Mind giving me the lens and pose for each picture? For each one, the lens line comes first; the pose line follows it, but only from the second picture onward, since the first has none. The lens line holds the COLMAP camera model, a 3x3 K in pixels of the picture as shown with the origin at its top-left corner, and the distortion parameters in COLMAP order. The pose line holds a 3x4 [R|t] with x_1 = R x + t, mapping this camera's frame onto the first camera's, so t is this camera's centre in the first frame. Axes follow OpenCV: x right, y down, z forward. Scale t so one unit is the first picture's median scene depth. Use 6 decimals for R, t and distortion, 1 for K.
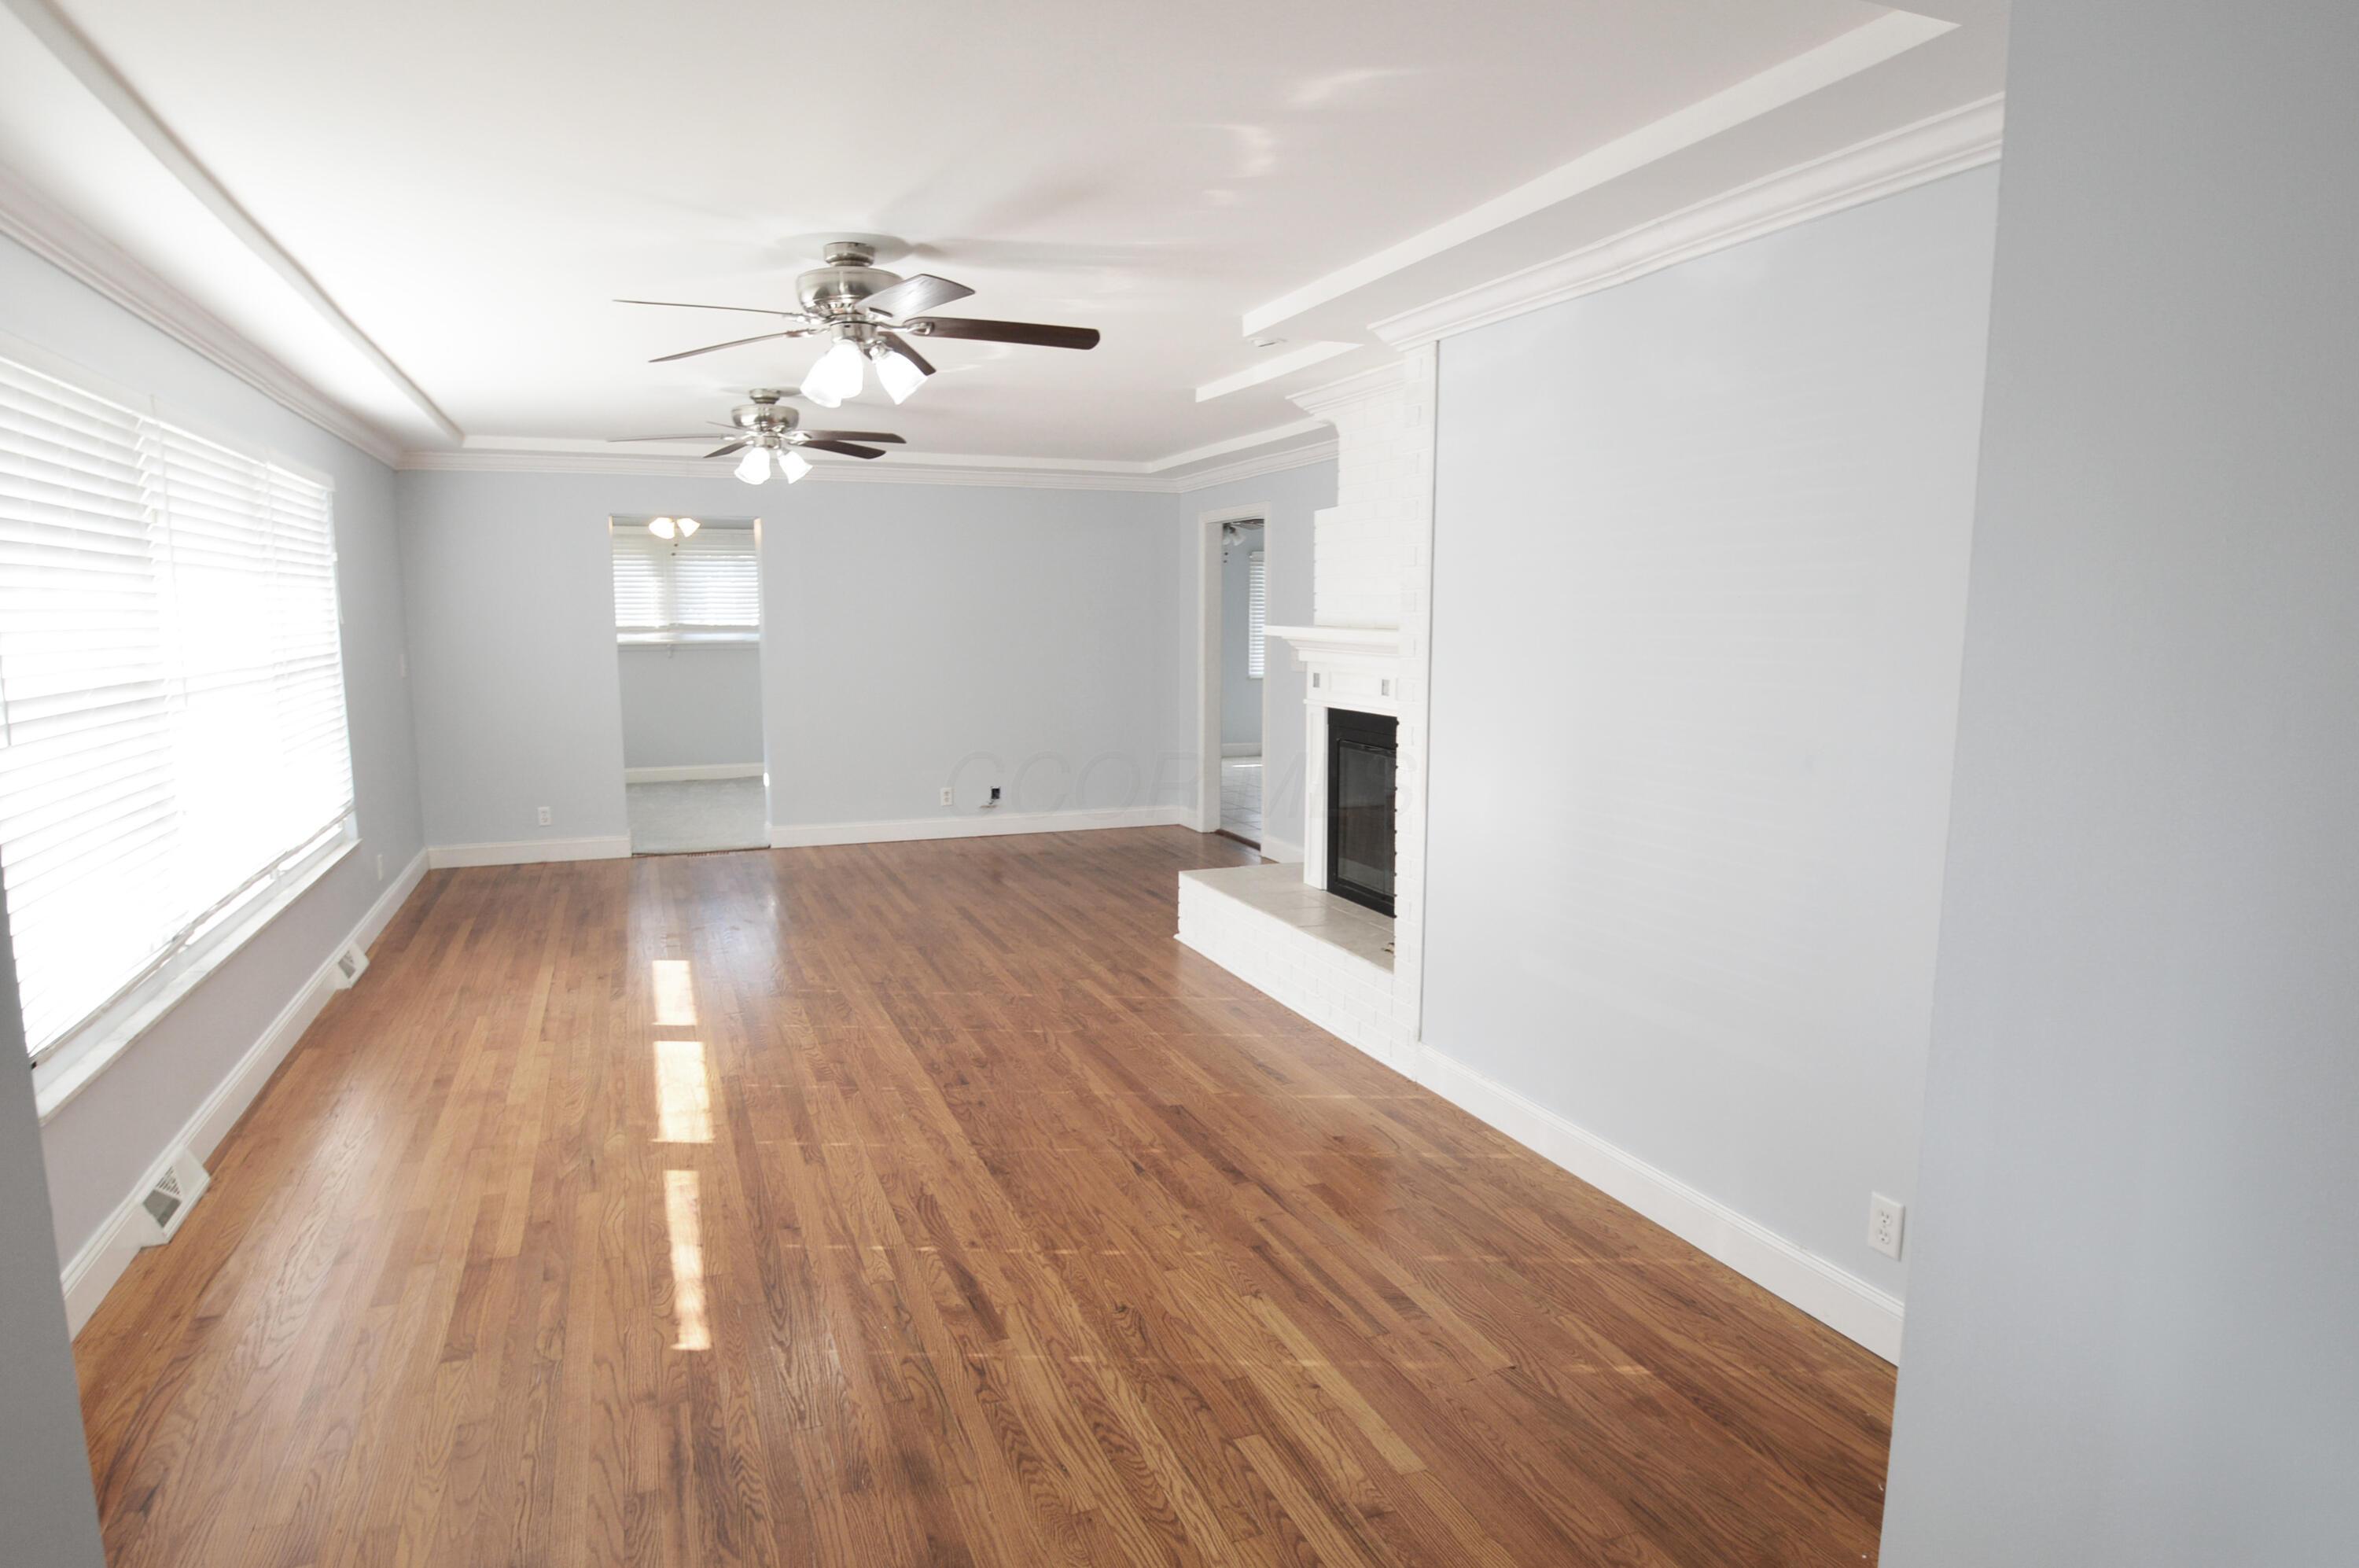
lens RADIAL K [[1359.4, 0, 1186.1], [0, 1359.4, 821.9], [0, 0, 1]] dist [-0.032496, 0.002629]
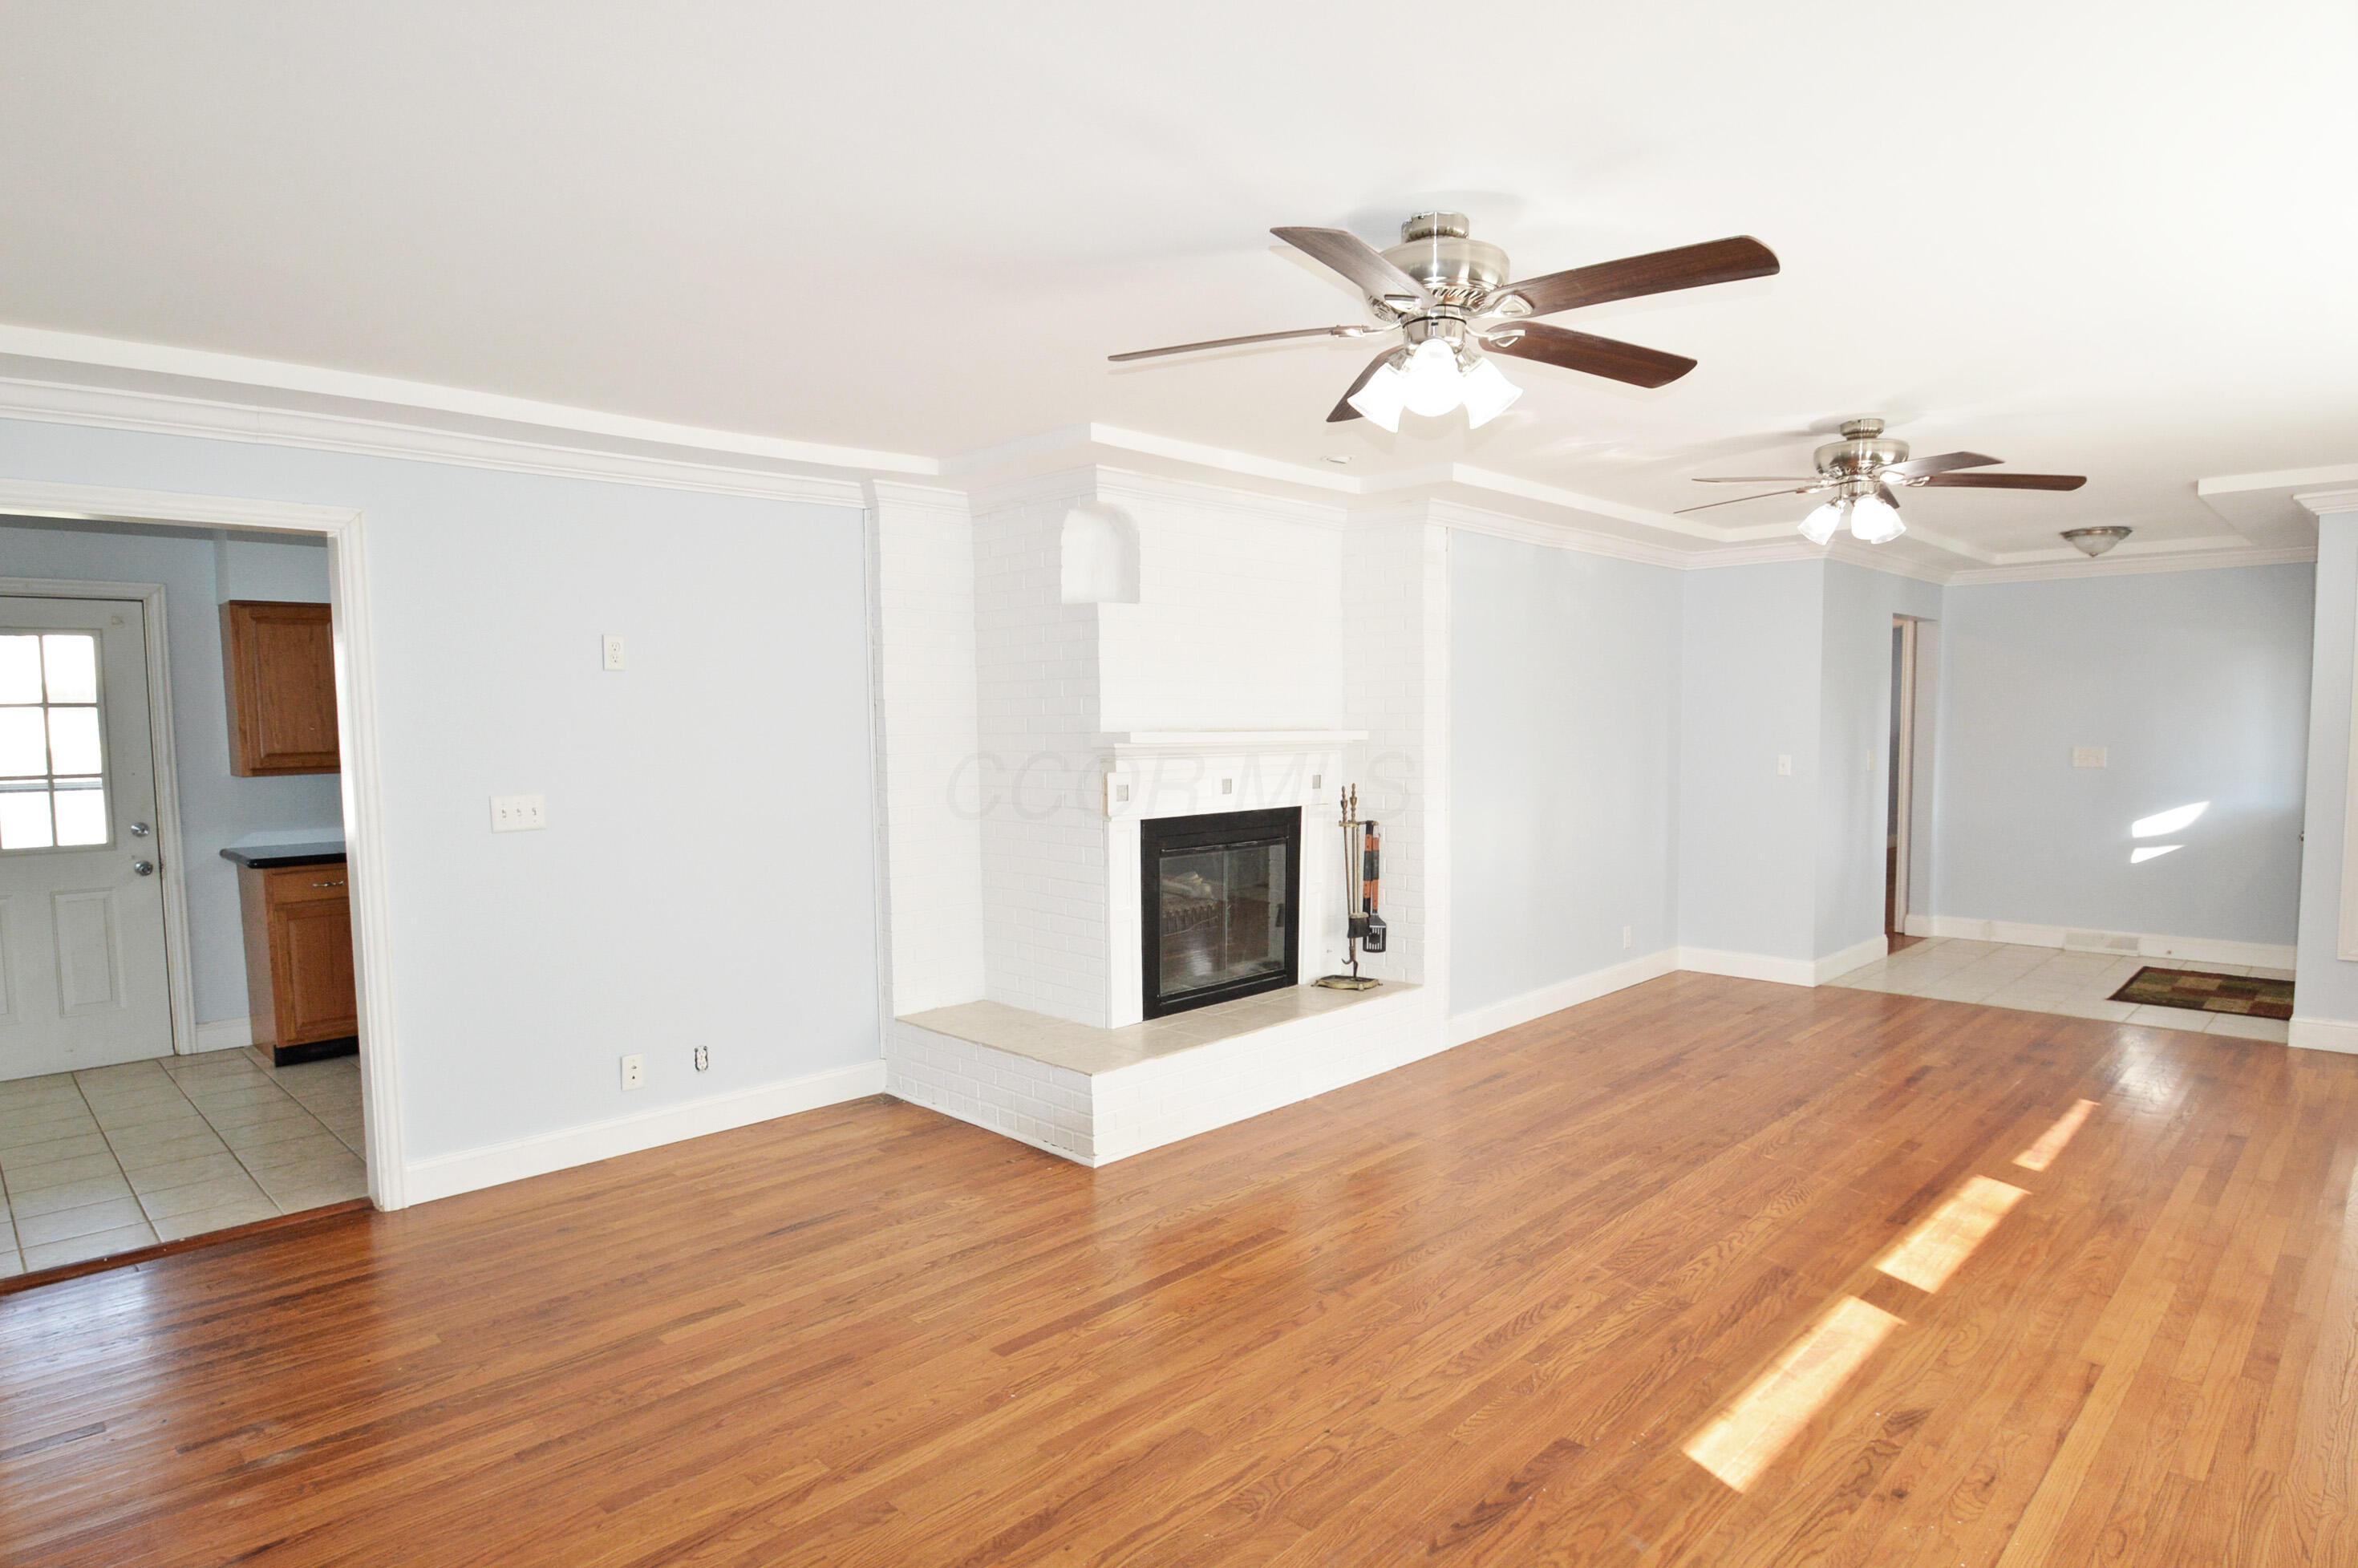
lens RADIAL K [[1279.7, 0, 1145.1], [0, 1279.7, 812.8], [0, 0, 1]] dist [-0.030825, -0.000554]
pose [[-0.369990, -0.057933, 0.927228, -0.884392], [0.156855, 0.979830, 0.123809, -0.247996], [-0.915699, 0.191249, -0.353440, 1.648080]]
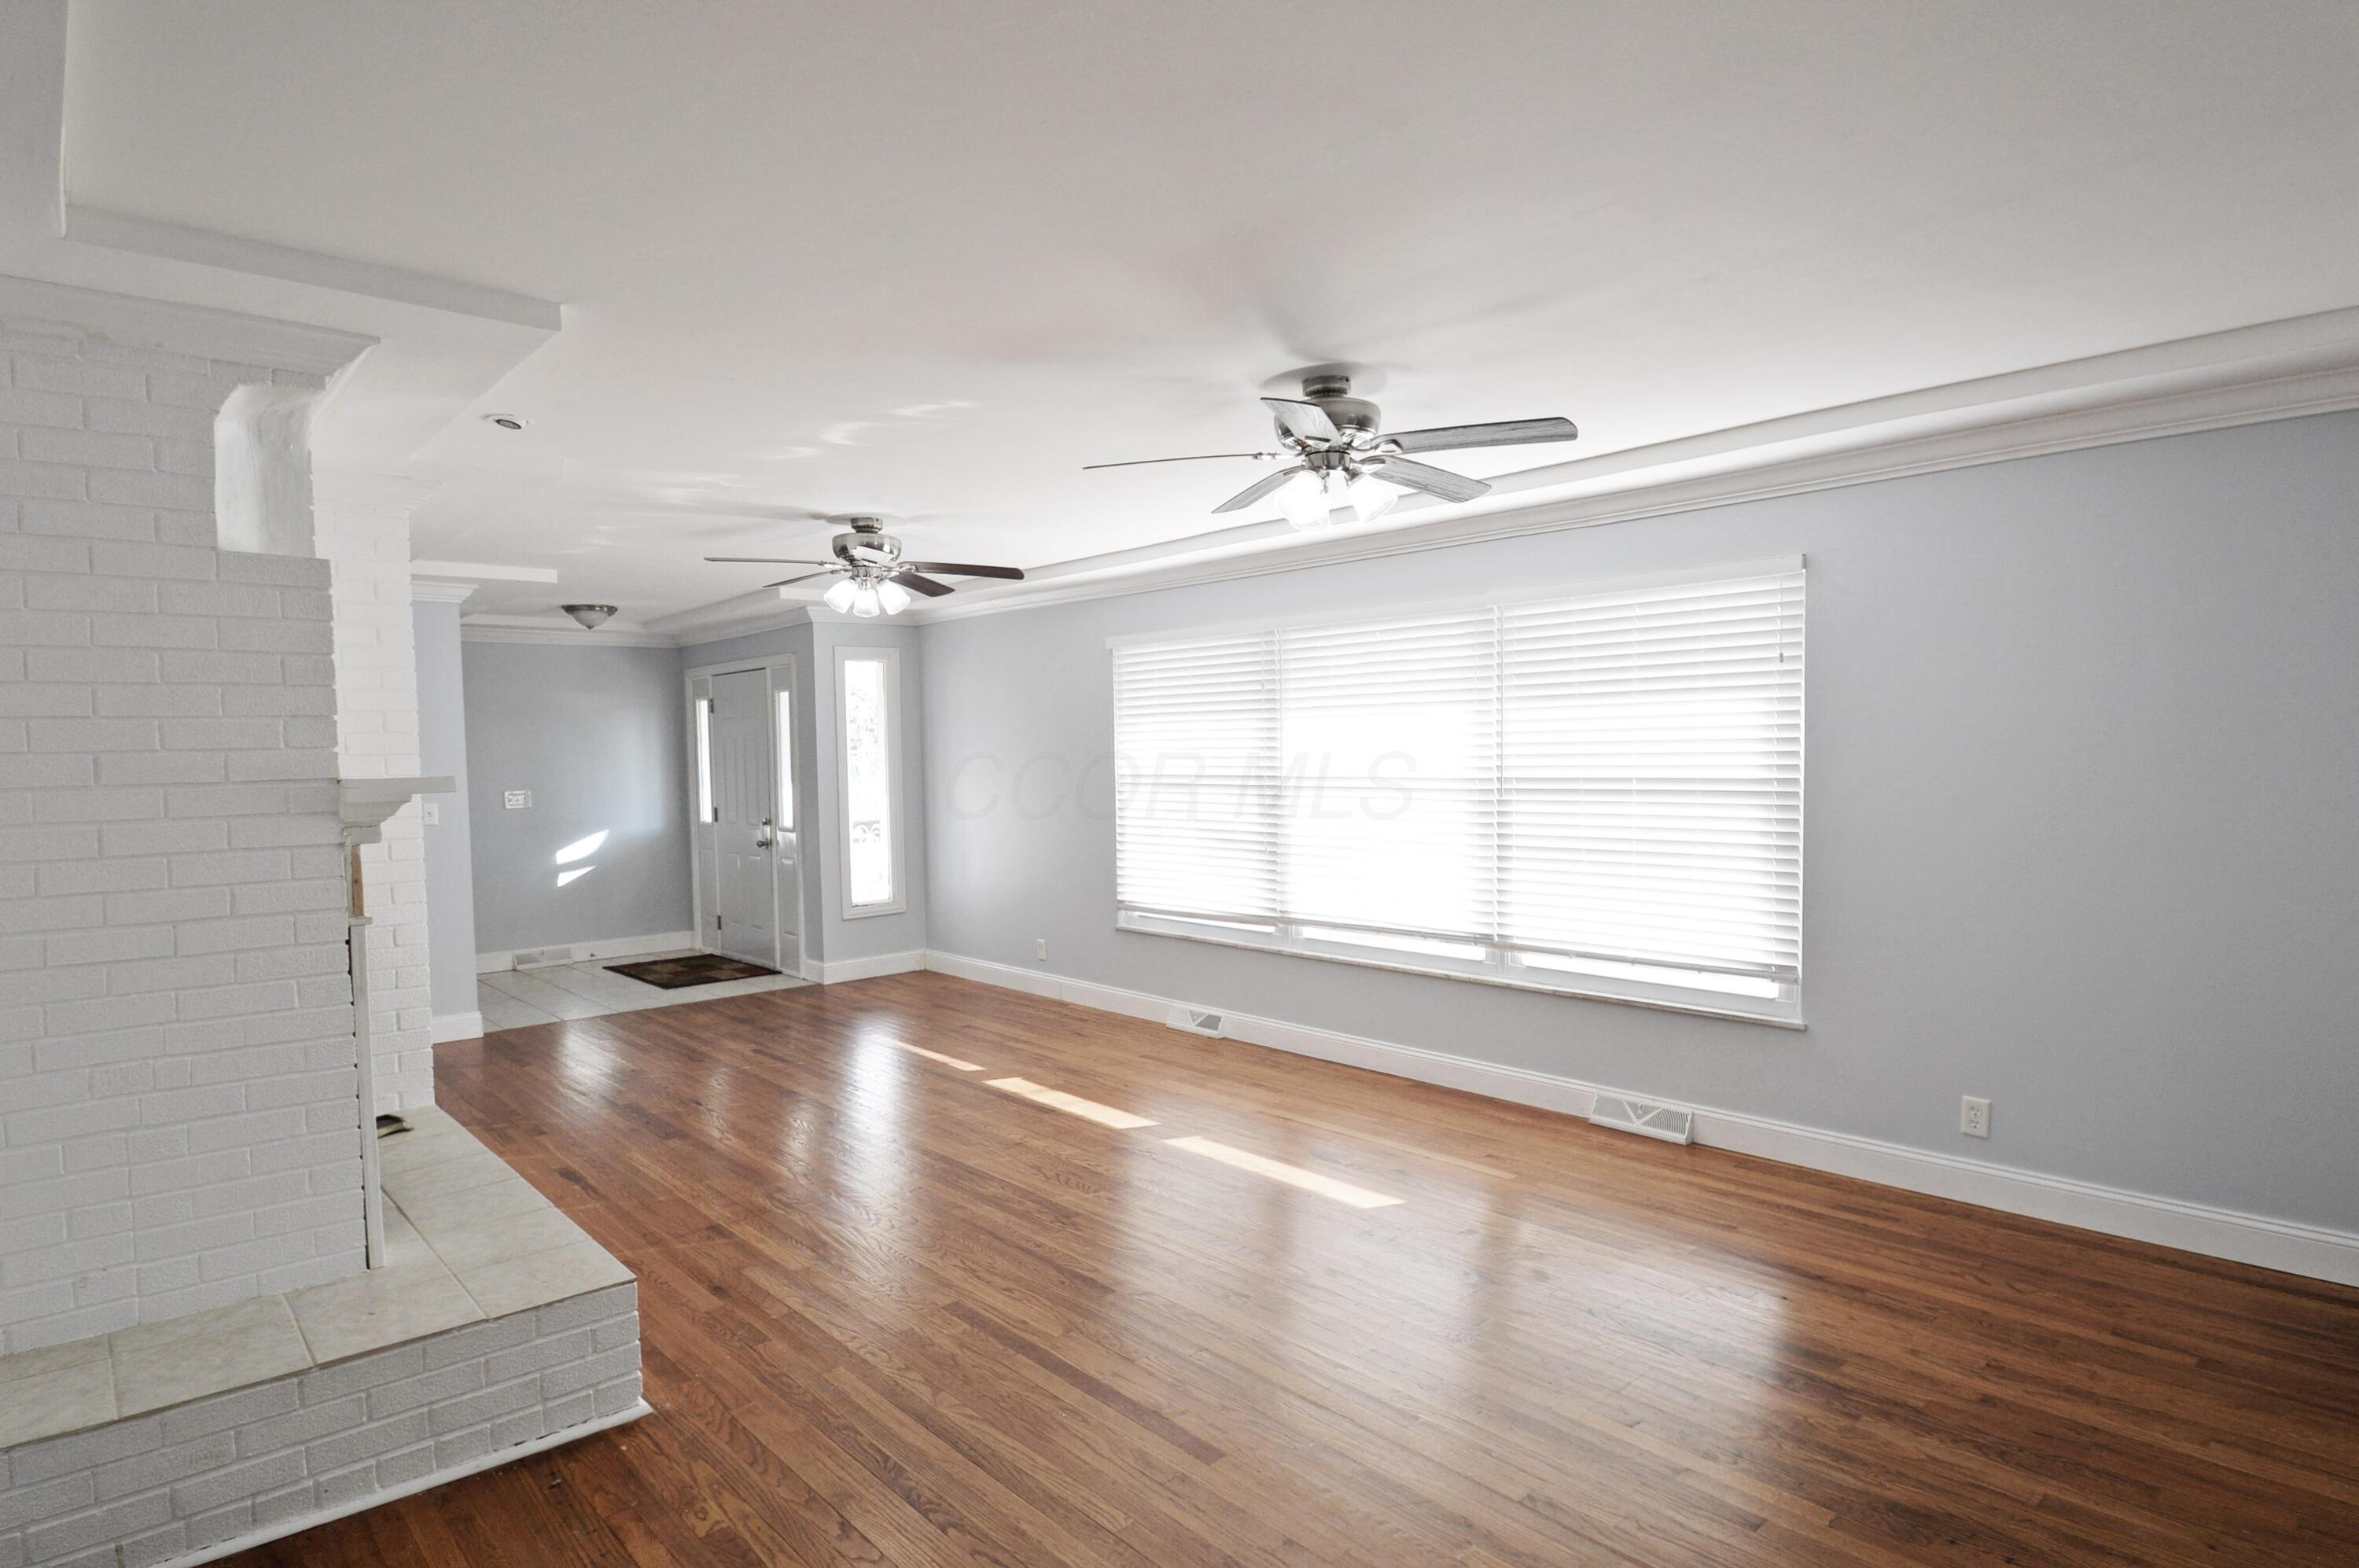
lens RADIAL K [[1280.2, 0, 1145.6], [0, 1280.2, 812.8], [0, 0, 1]] dist [-0.030825, -0.000554]
pose [[-0.944105, 0.034985, -0.327782, -0.044522], [-0.031882, 0.980000, 0.196427, -0.308195], [0.328099, 0.195898, -0.924108, 2.009890]]
